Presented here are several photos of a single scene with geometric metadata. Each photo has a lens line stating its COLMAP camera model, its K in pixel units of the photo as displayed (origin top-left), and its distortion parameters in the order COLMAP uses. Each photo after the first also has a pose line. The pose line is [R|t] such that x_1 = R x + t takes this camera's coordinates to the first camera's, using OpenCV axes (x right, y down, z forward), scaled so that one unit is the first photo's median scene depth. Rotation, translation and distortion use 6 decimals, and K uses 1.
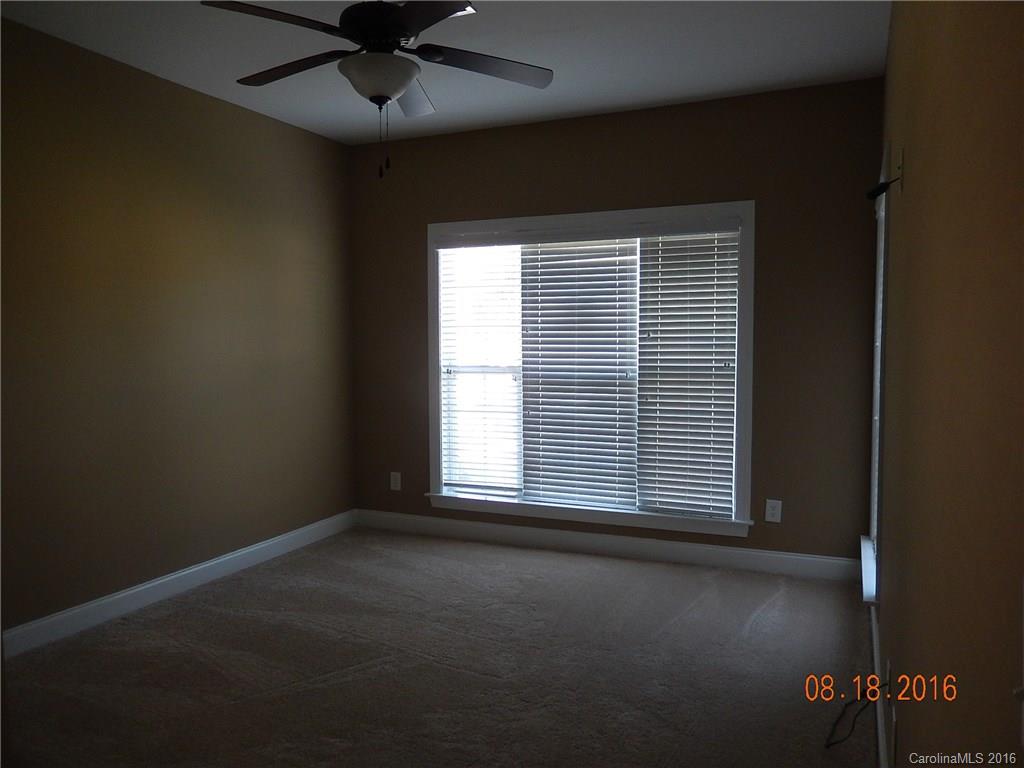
lens RADIAL K [[776.3, 0, 512.0], [0, 776.3, 384.0], [0, 0, 1]] dist [0.004310, -0.010807]
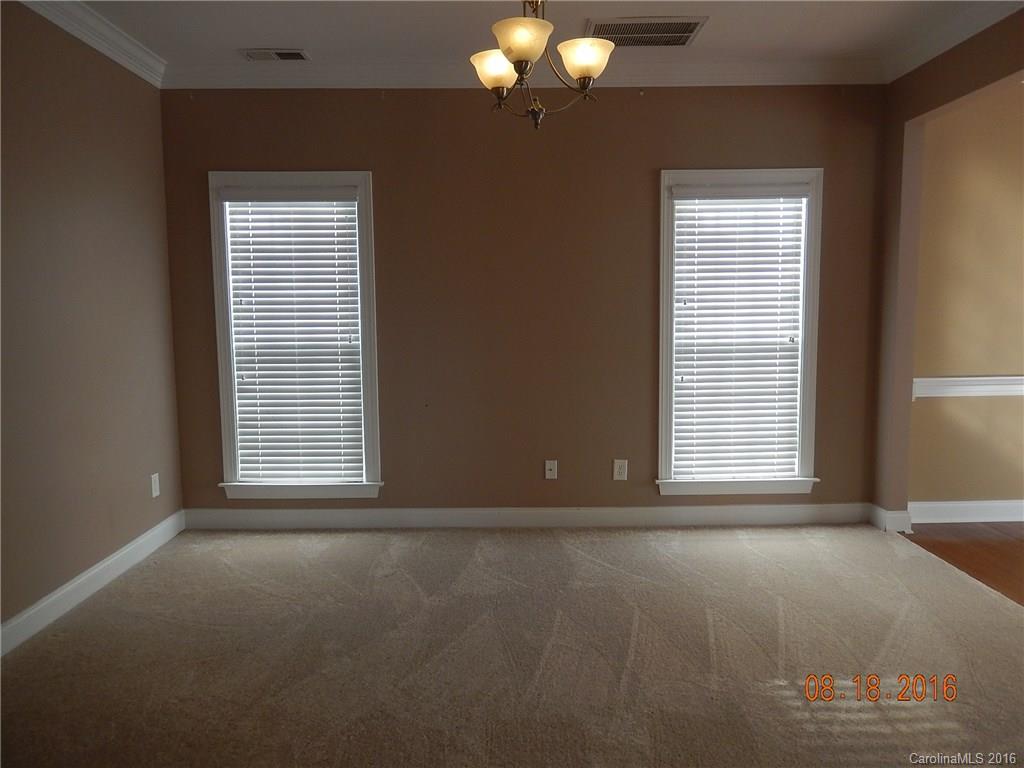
lens RADIAL K [[776.3, 0, 512.0], [0, 776.3, 384.0], [0, 0, 1]] dist [0.004310, -0.010807]
pose [[0.914106, -0.047030, 0.402738, -0.535943], [0.029801, 0.998357, 0.048945, -0.014231], [-0.404378, -0.032739, 0.914006, 0.236140]]
